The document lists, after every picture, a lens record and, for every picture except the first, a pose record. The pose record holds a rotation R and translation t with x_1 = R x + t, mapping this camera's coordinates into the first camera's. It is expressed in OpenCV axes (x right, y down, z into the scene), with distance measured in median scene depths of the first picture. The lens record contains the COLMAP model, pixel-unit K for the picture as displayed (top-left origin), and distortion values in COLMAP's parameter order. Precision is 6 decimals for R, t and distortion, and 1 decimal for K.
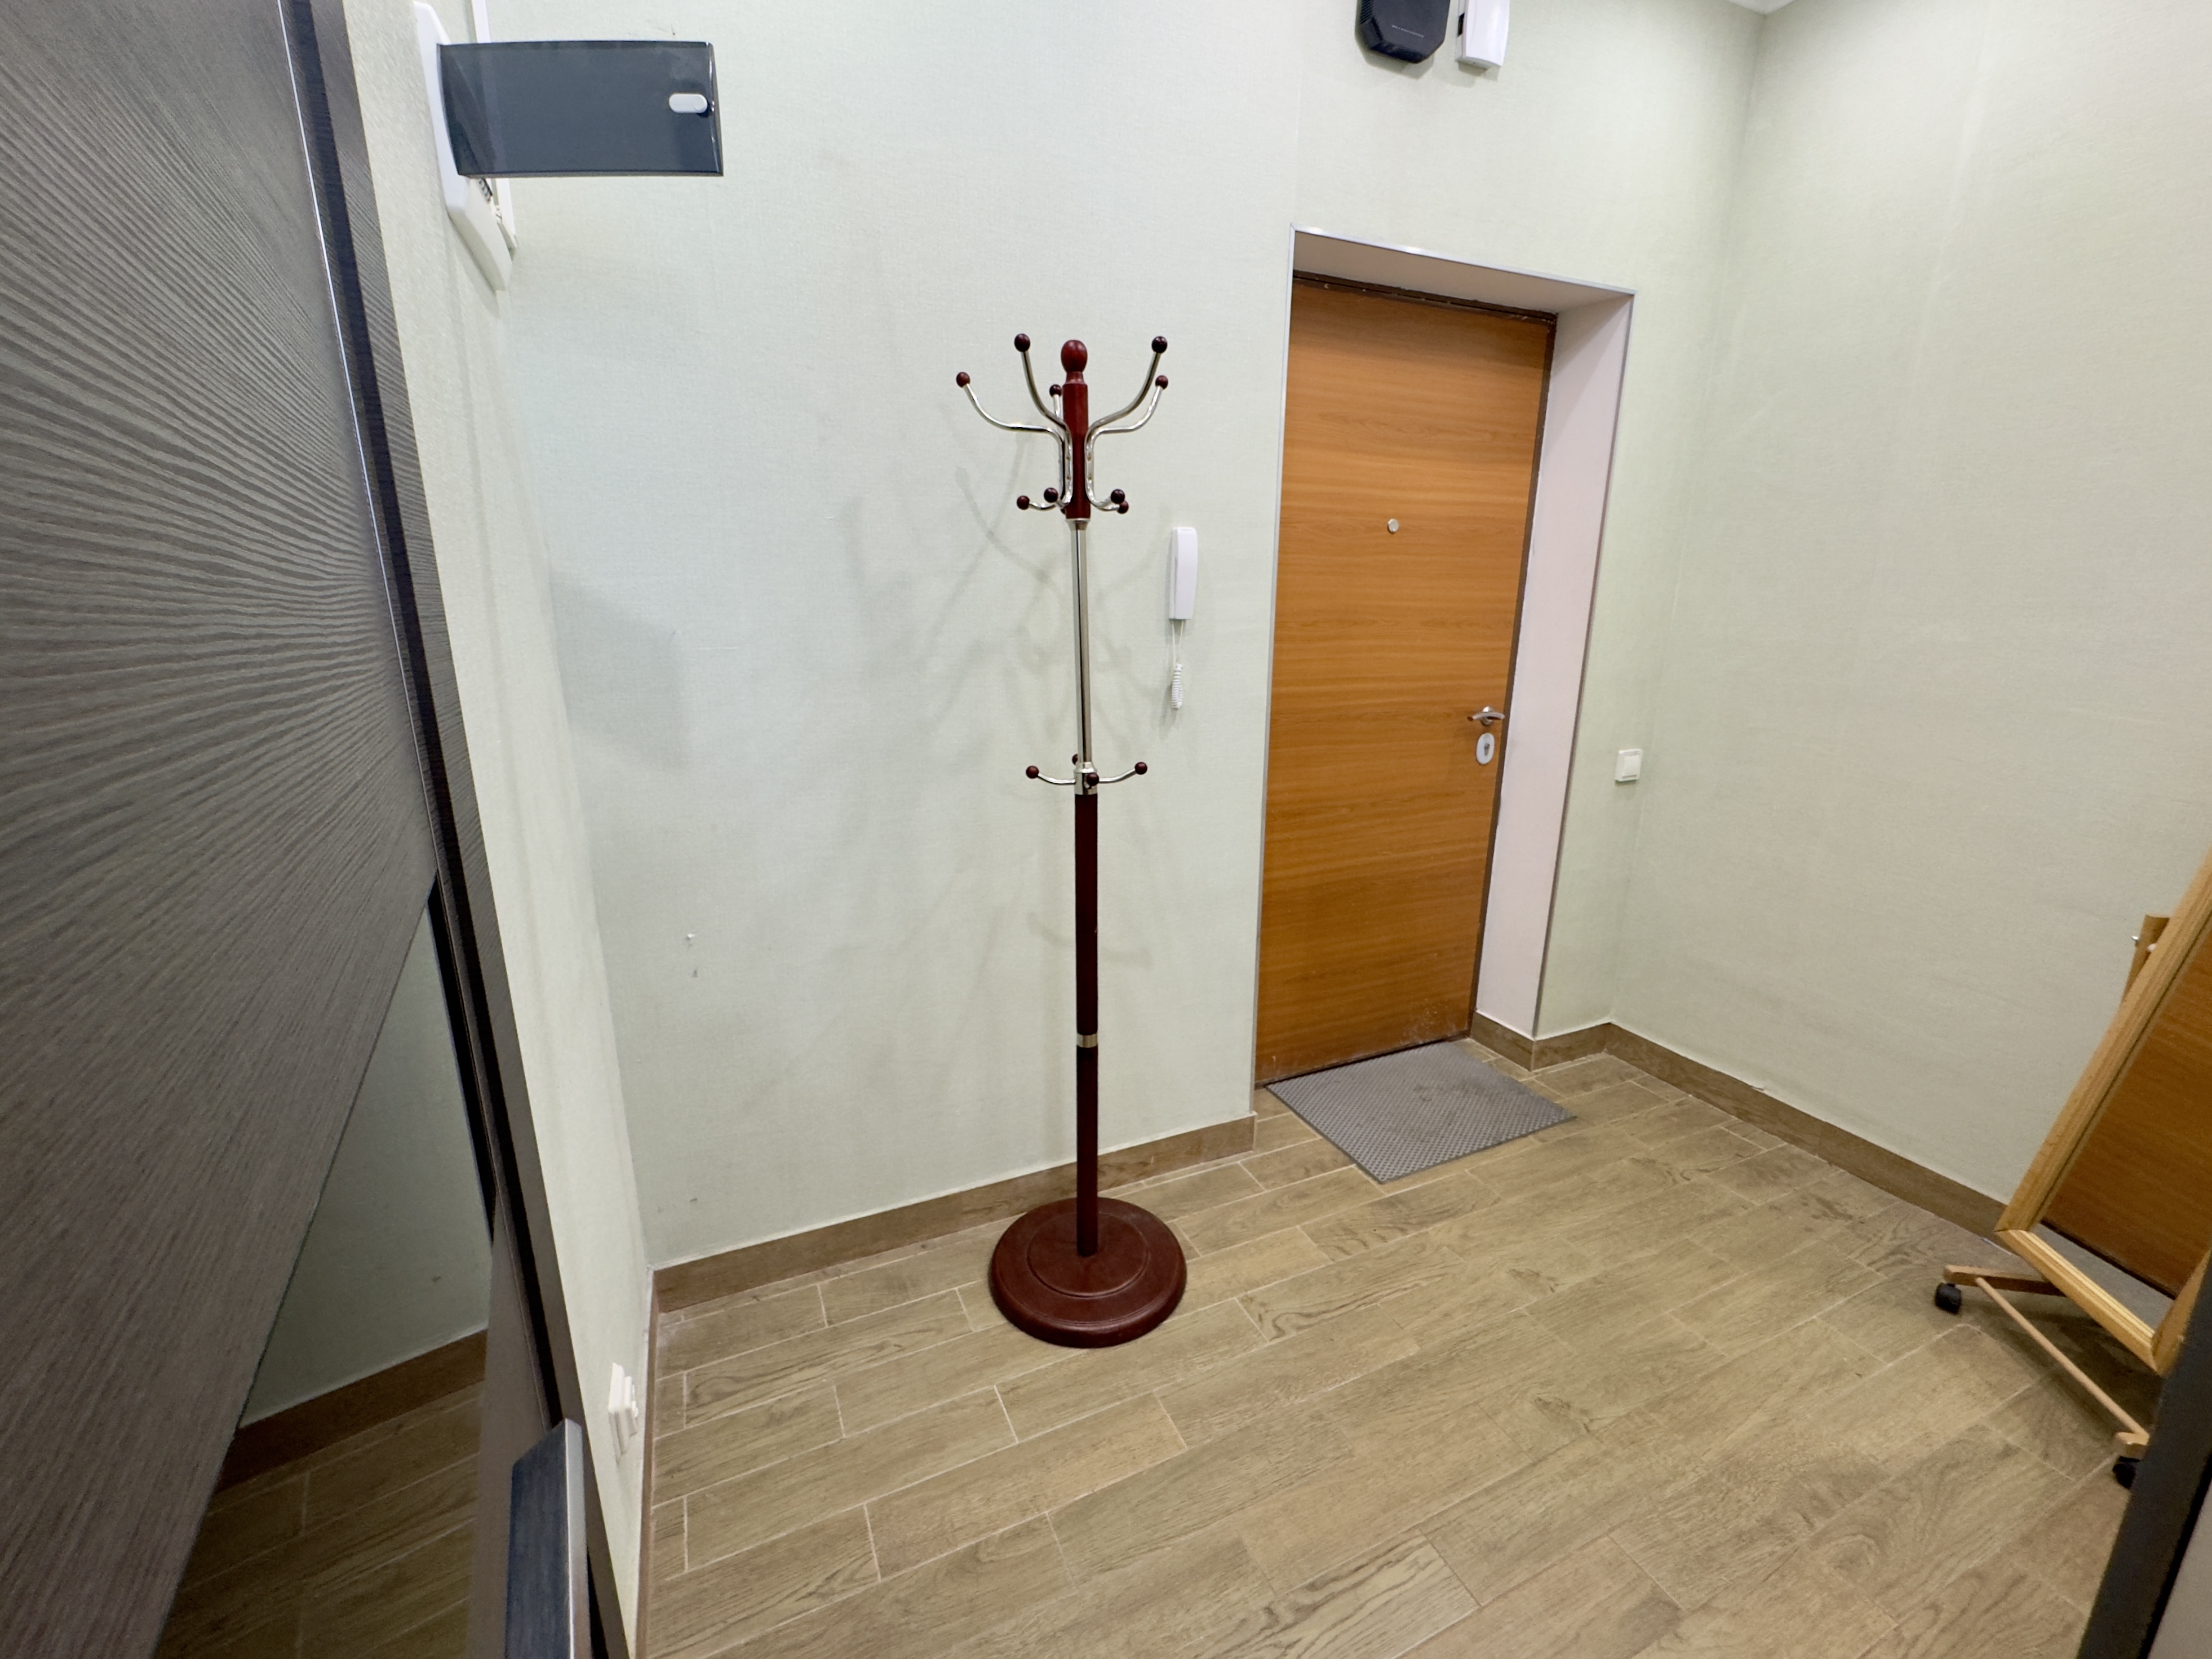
lens RADIAL K [[892.7, 0, 1102.4], [0, 892.7, 849.8], [0, 0, 1]] dist [0.002142, -0.000128]
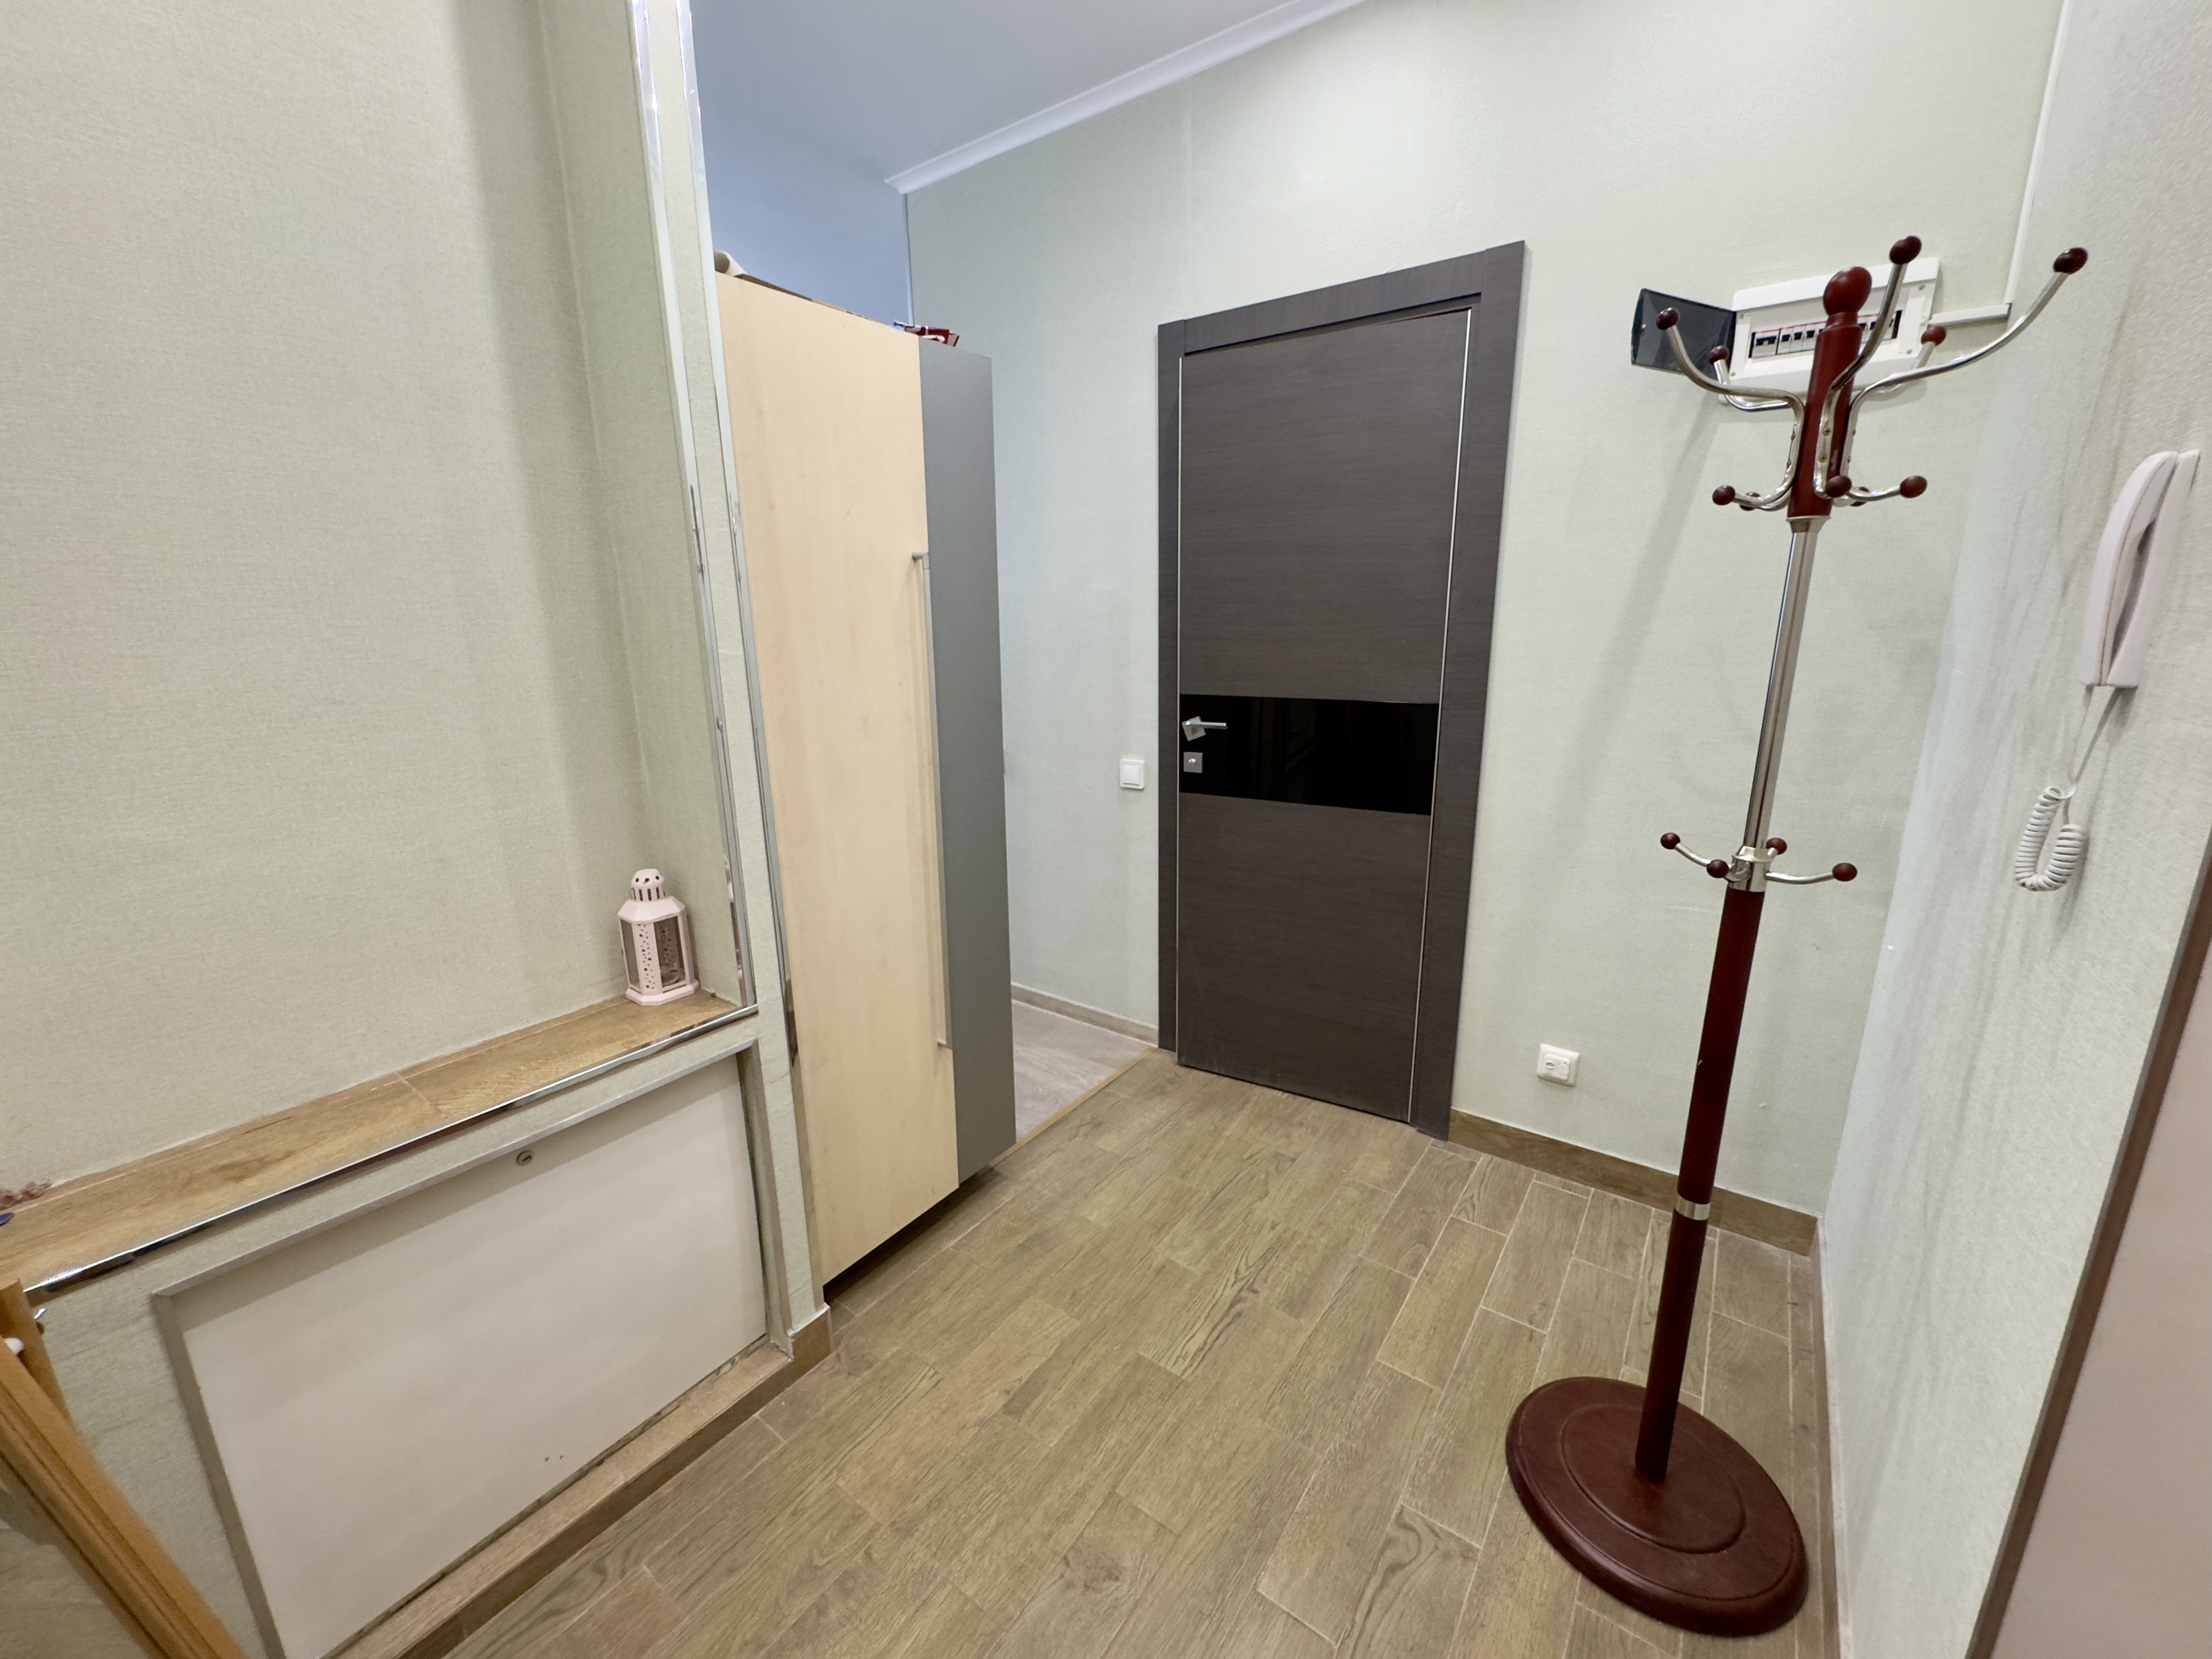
lens RADIAL K [[892.8, 0, 1105.5], [0, 892.8, 839.7], [0, 0, 1]] dist [0.002142, -0.000128]
pose [[-0.867886, 0.129814, -0.479501, 0.638379], [-0.128565, 0.873669, 0.469227, -0.299513], [0.479837, 0.468883, -0.741556, 1.018349]]
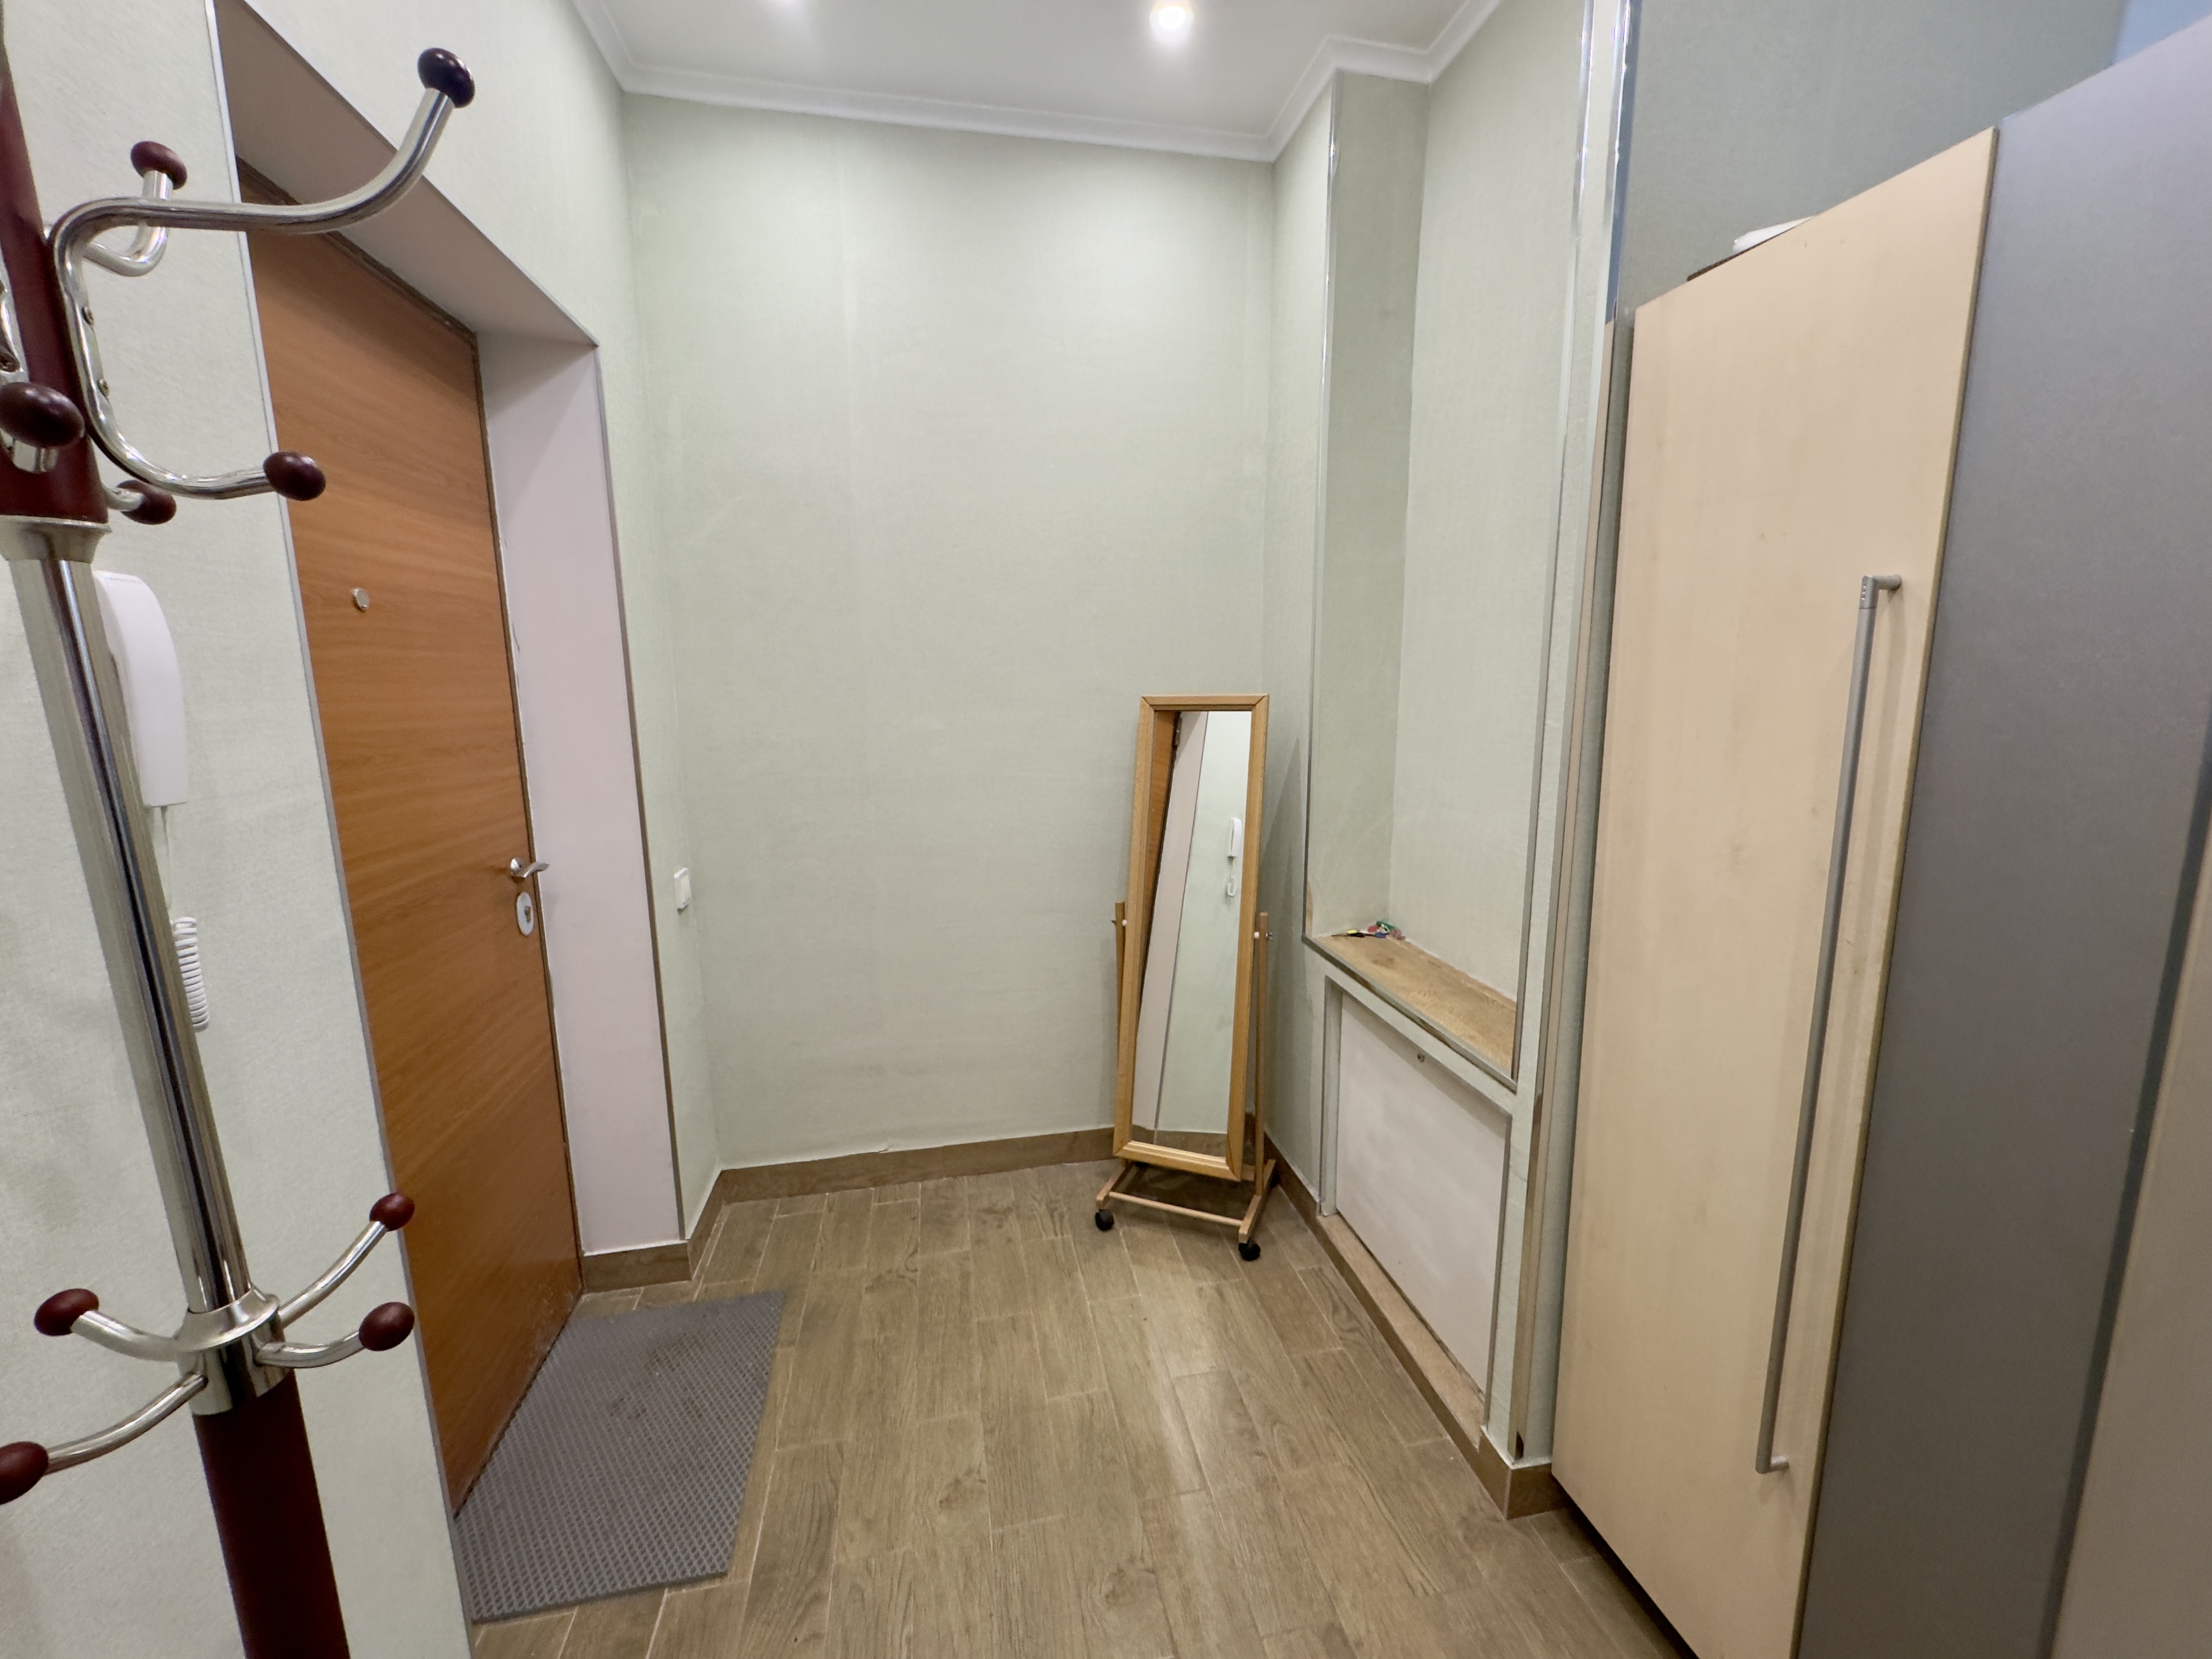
lens RADIAL K [[892.8, 0, 1099.5], [0, 892.8, 841.5], [0, 0, 1]] dist [0.002142, -0.000128]
pose [[0.231774, -0.186305, 0.954762, -0.169406], [0.279966, 0.952737, 0.117947, -0.157333], [-0.931612, 0.239964, 0.272979, 0.464021]]
